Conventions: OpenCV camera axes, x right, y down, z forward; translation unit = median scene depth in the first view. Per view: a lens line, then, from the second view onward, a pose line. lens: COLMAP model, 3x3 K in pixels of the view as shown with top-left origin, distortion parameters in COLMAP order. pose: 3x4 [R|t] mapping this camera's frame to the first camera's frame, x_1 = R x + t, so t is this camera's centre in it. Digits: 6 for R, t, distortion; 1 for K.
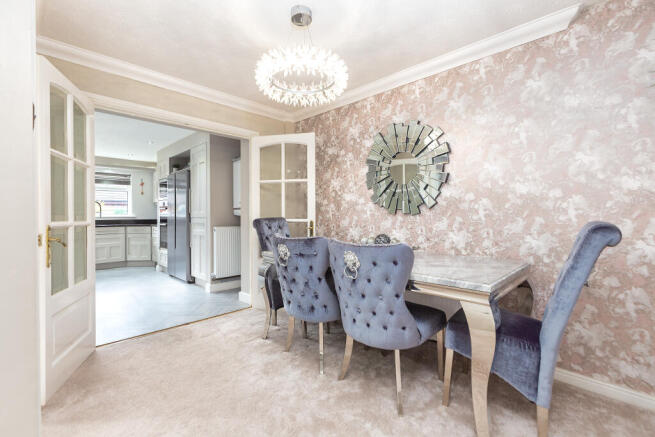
lens RADIAL K [[295.2, 0, 328.4], [0, 295.2, 215.3], [0, 0, 1]] dist [-0.002908, -0.000054]
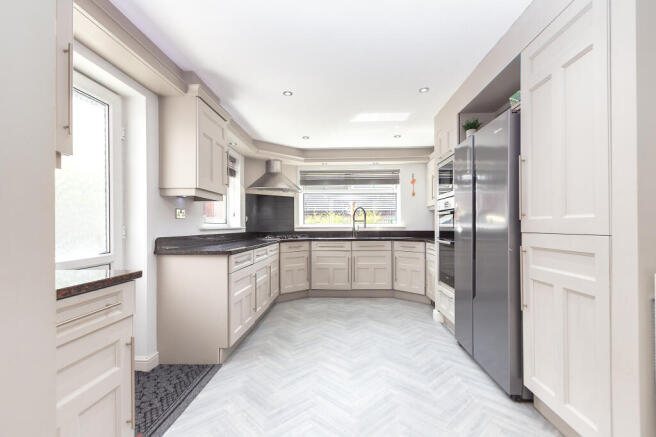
lens RADIAL K [[295.7, 0, 328.3], [0, 295.7, 224.8], [0, 0, 1]] dist [-0.002908, -0.000054]
pose [[0.658558, -0.000487, -0.752530, -0.268963], [0.001833, 0.999998, 0.000957, -0.001815], [0.752528, -0.002010, 0.658557, 0.439189]]
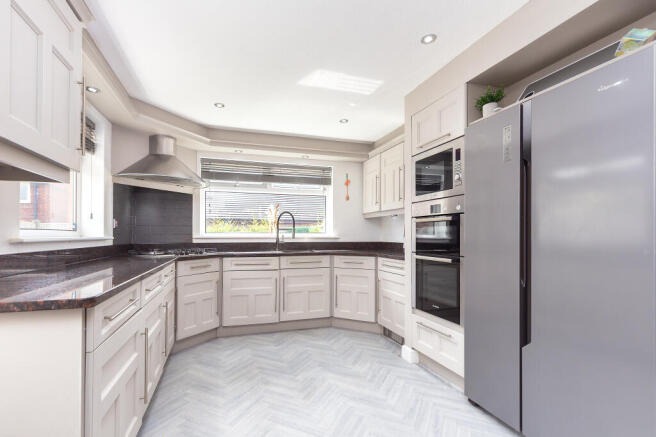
lens RADIAL K [[295.7, 0, 312.2], [0, 295.7, 233.0], [0, 0, 1]] dist [-0.002908, -0.000054]
pose [[0.875981, 0.002640, -0.482338, -0.476011], [-0.005637, 0.999973, -0.004764, -0.001256], [0.482313, 0.006892, 0.875972, 0.520441]]
